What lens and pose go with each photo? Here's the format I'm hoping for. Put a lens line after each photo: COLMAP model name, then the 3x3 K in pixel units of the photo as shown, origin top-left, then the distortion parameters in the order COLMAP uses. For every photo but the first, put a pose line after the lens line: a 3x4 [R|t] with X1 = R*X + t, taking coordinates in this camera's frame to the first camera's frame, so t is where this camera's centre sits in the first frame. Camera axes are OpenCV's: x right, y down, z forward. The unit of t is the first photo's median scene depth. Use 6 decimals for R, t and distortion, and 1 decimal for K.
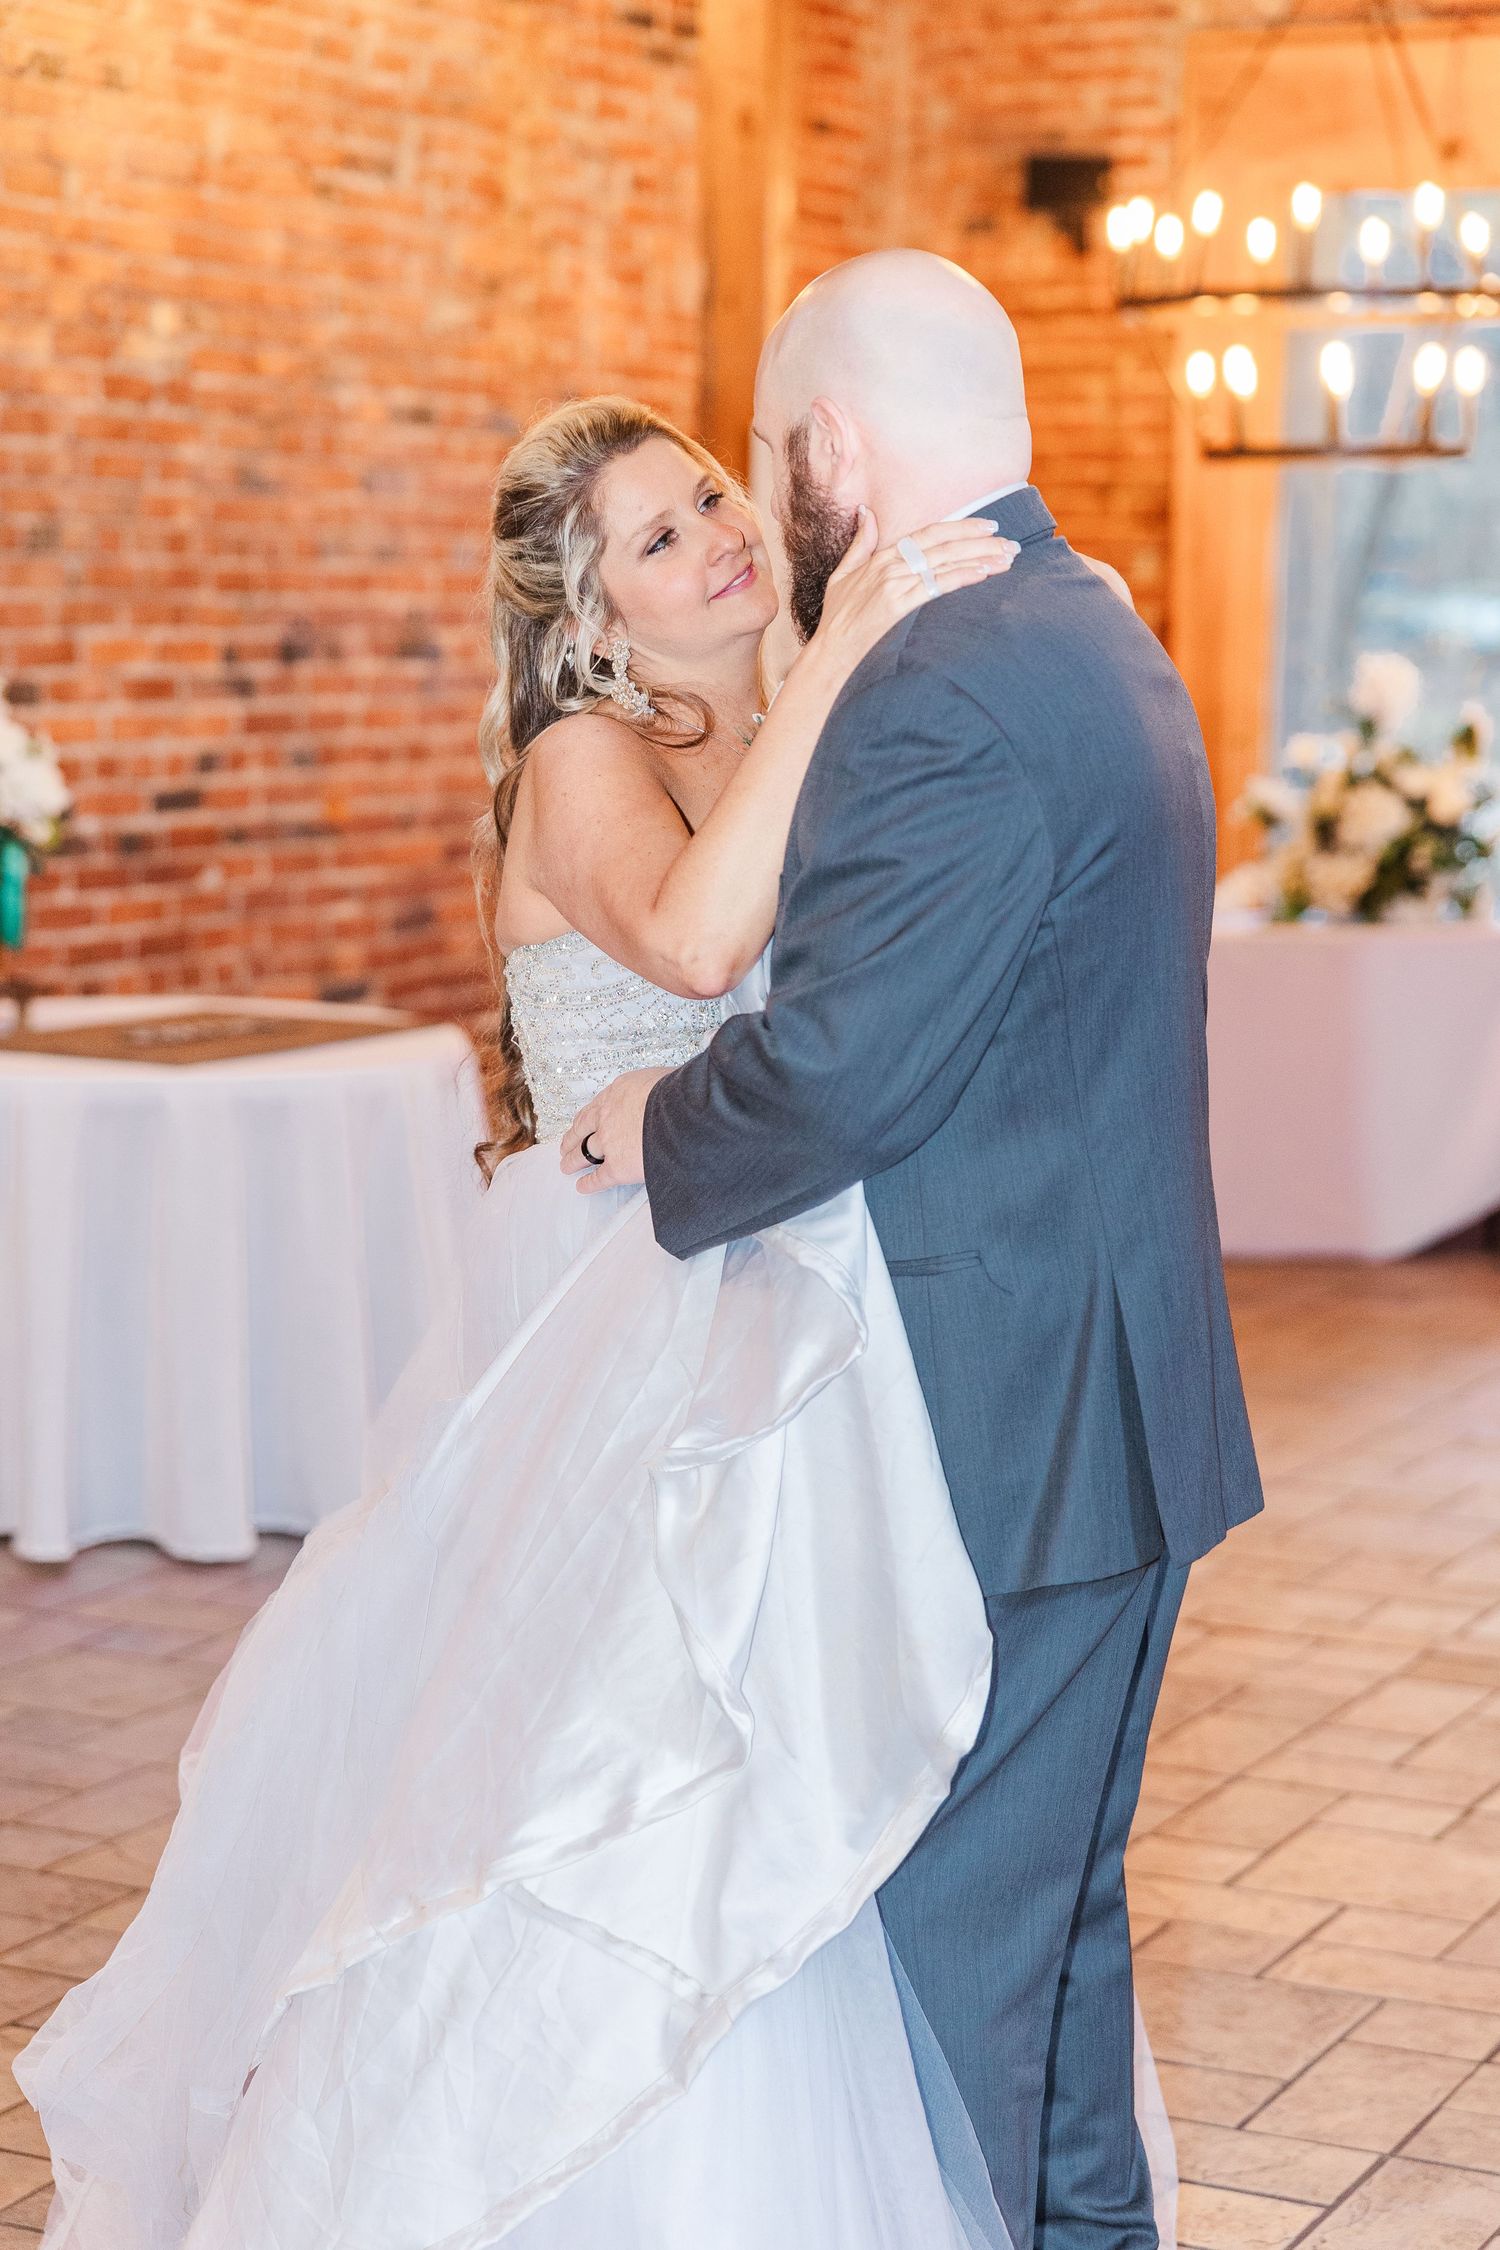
lens RADIAL K [[4407.9, 0, 790.6], [0, 4407.9, 1162.0], [0, 0, 1]] dist [0.058204, -0.414834]
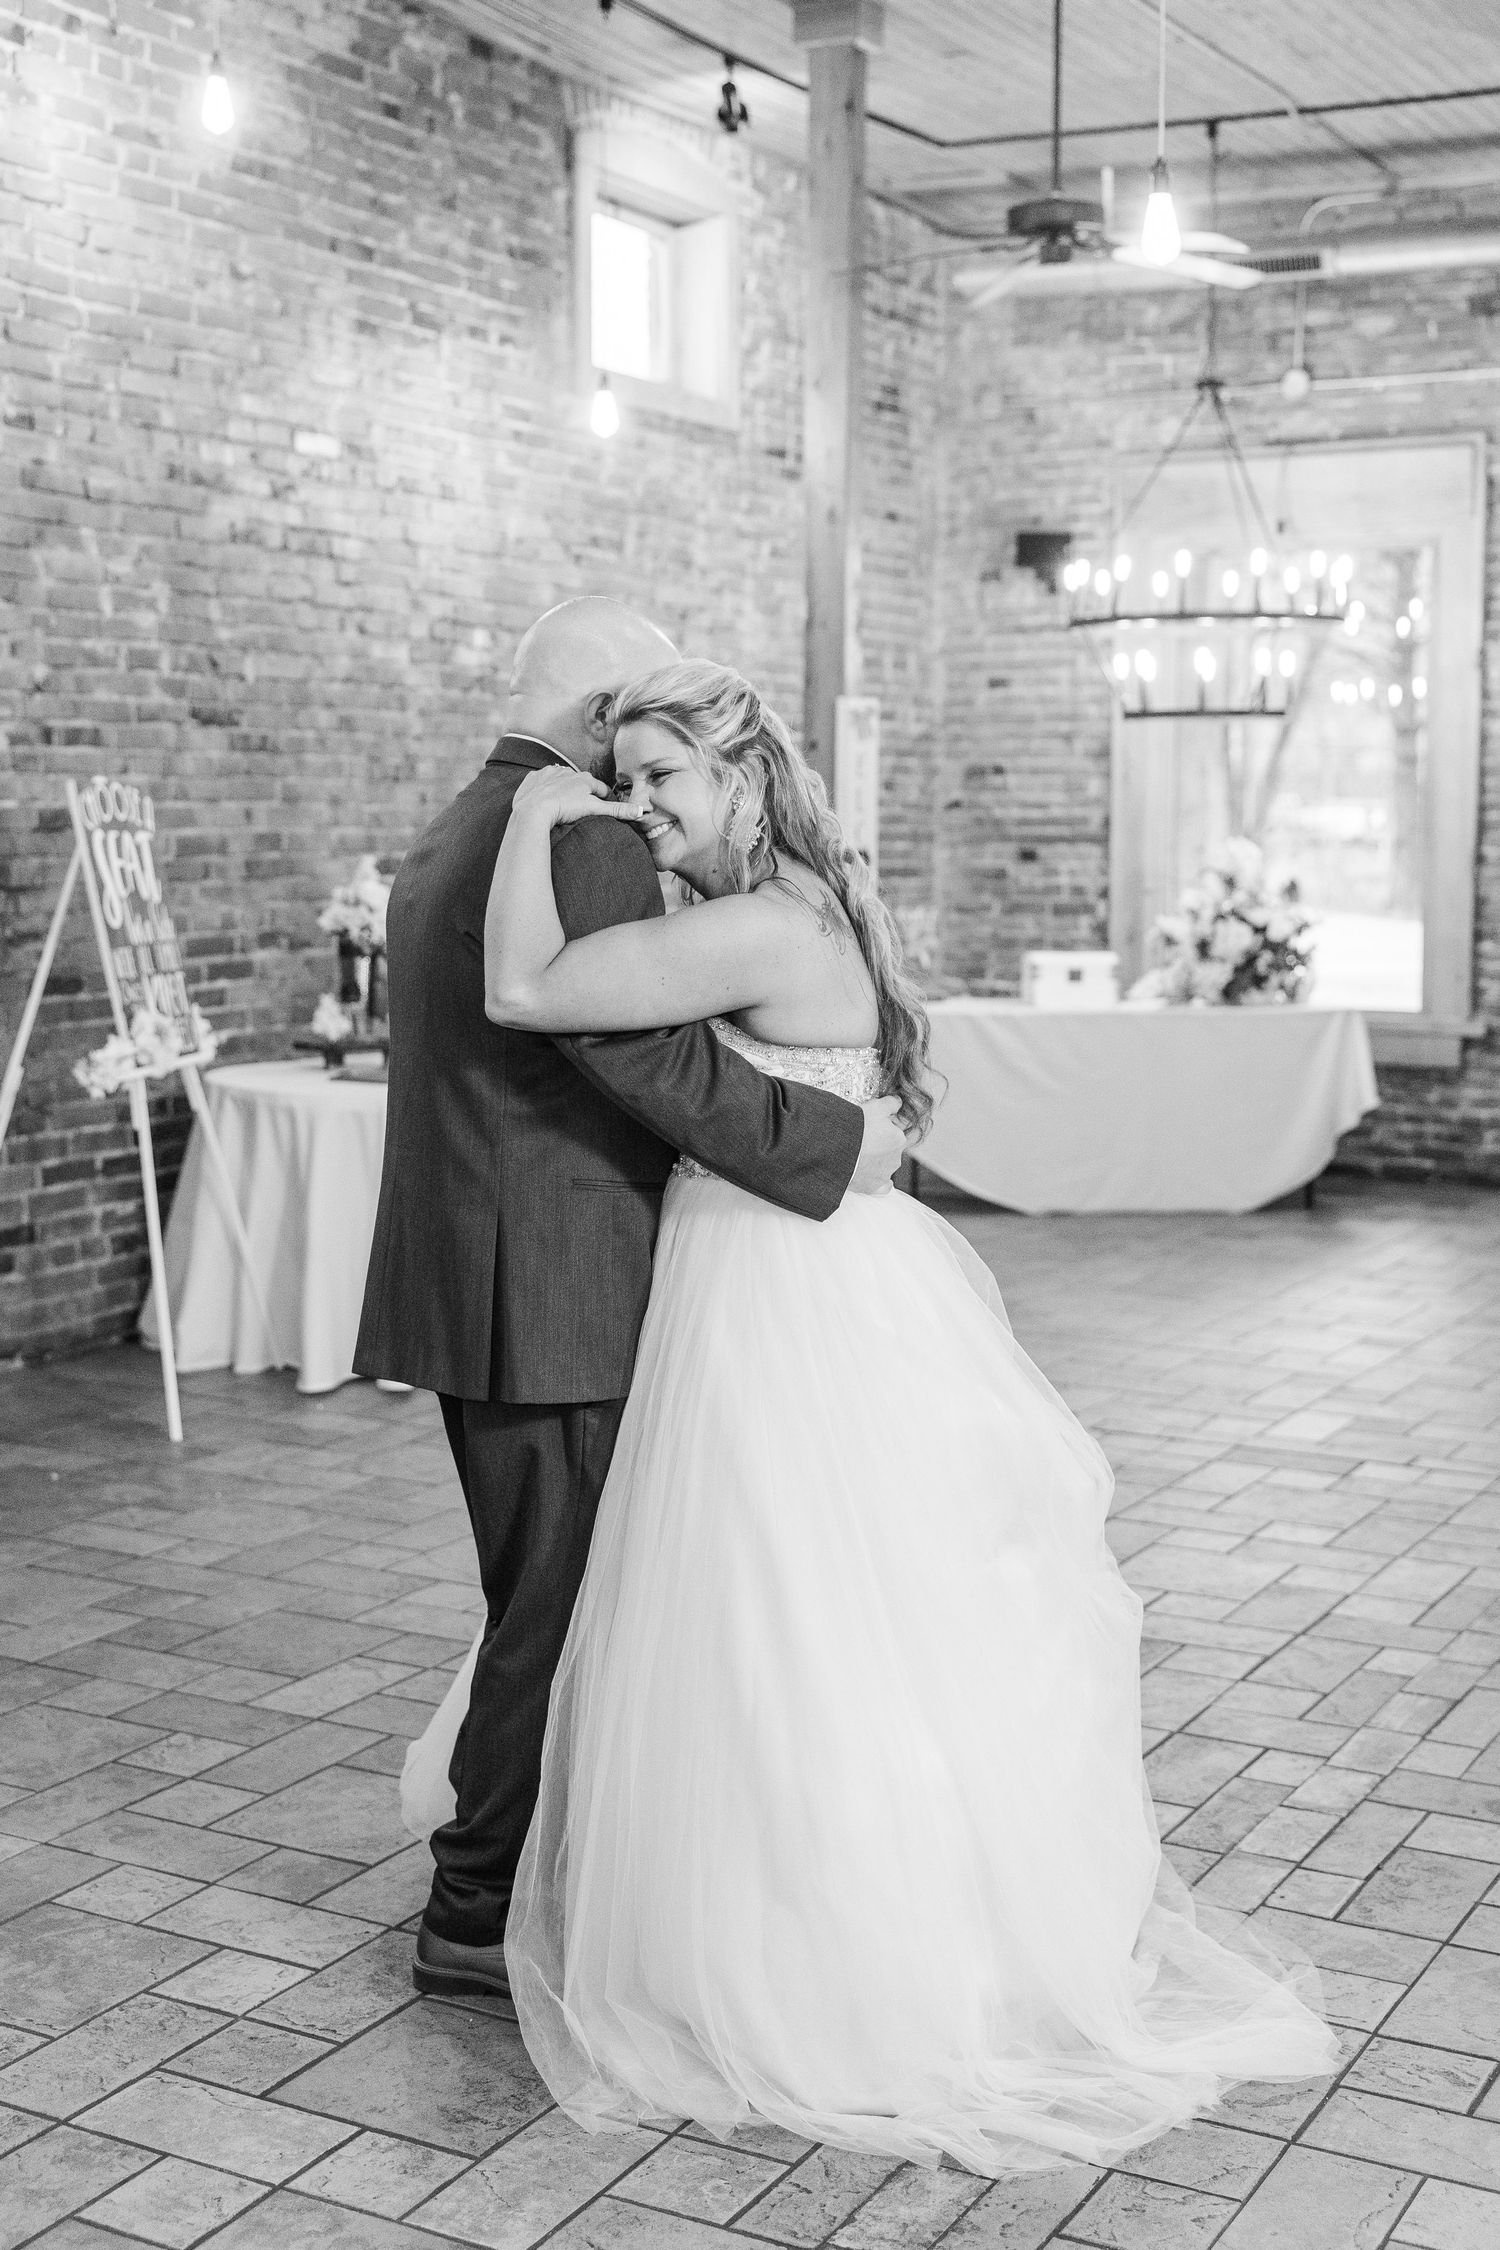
lens RADIAL K [[2817.5, 0, 822.2], [0, 2817.5, 1085.5], [0, 0, 1]] dist [0.003157, 0.009645]
pose [[0.999436, -0.004000, -0.033336, 0.017494], [0.003006, 0.999551, -0.029809, 0.005793], [0.033441, 0.029692, 0.999000, -0.032118]]
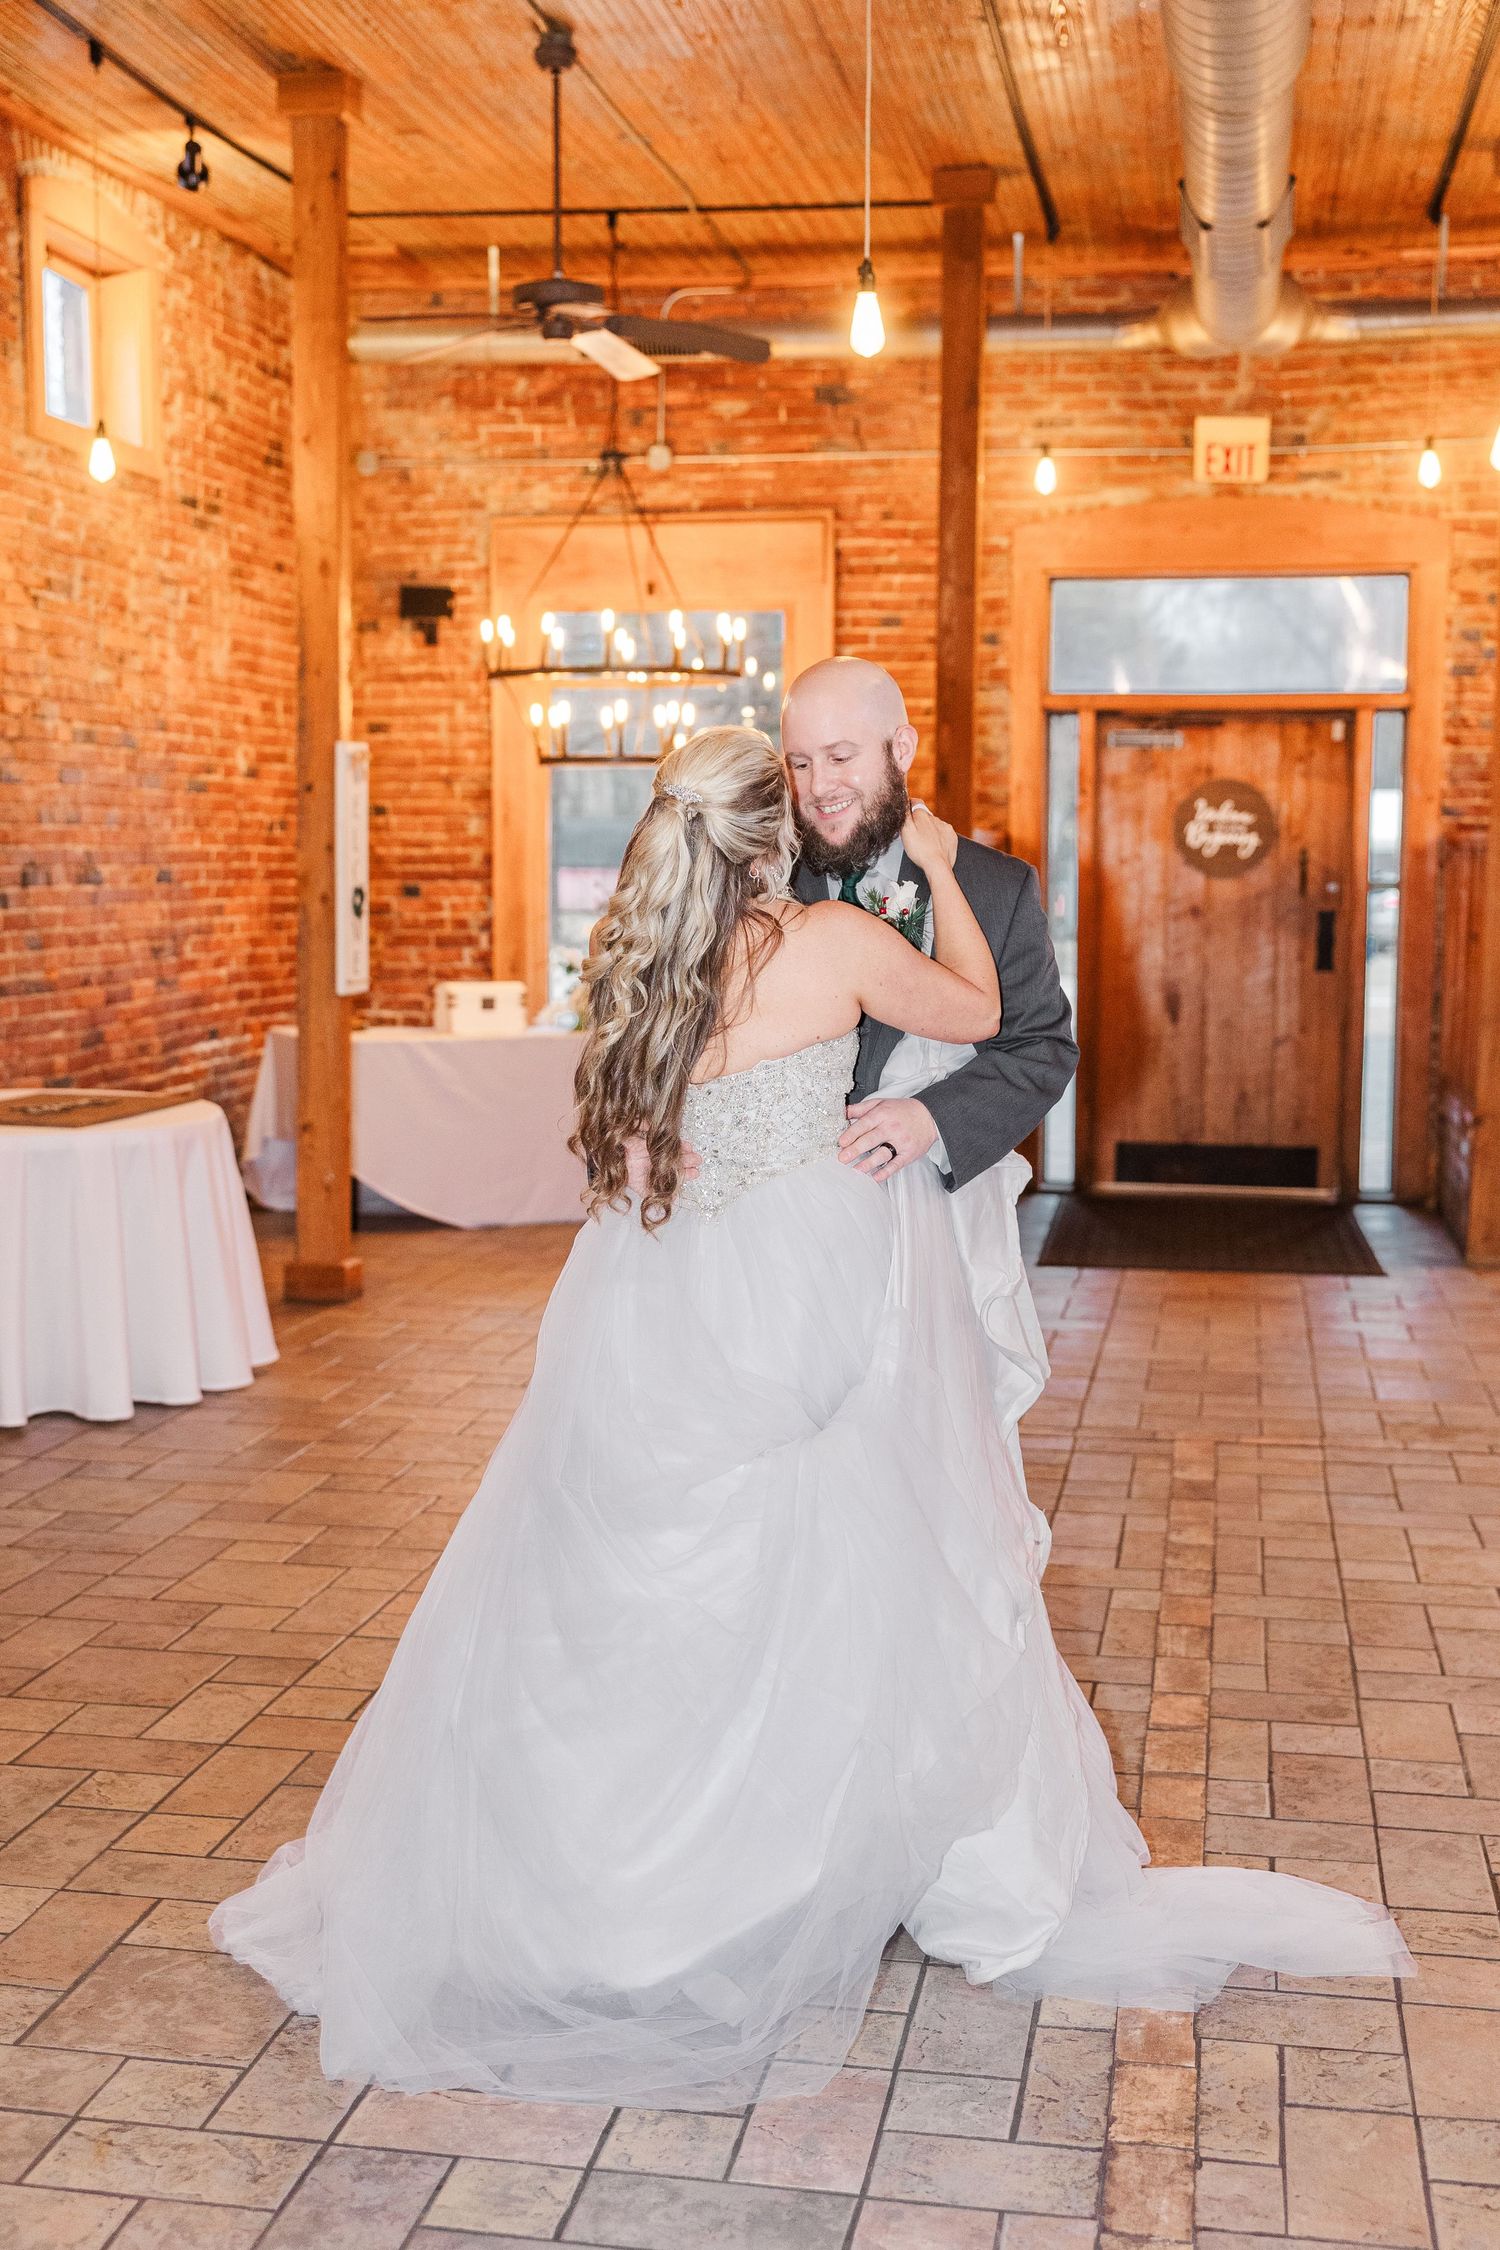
lens RADIAL K [[2649.1, 0, 750.0], [0, 2649.1, 1125.0], [0, 0, 1]] dist [0.002780, 0.014149]
pose [[0.961510, -0.035763, 0.272431, -0.119016], [0.041484, 0.999023, -0.015267, 0.002388], [-0.271619, 0.025981, 0.962054, -0.022983]]
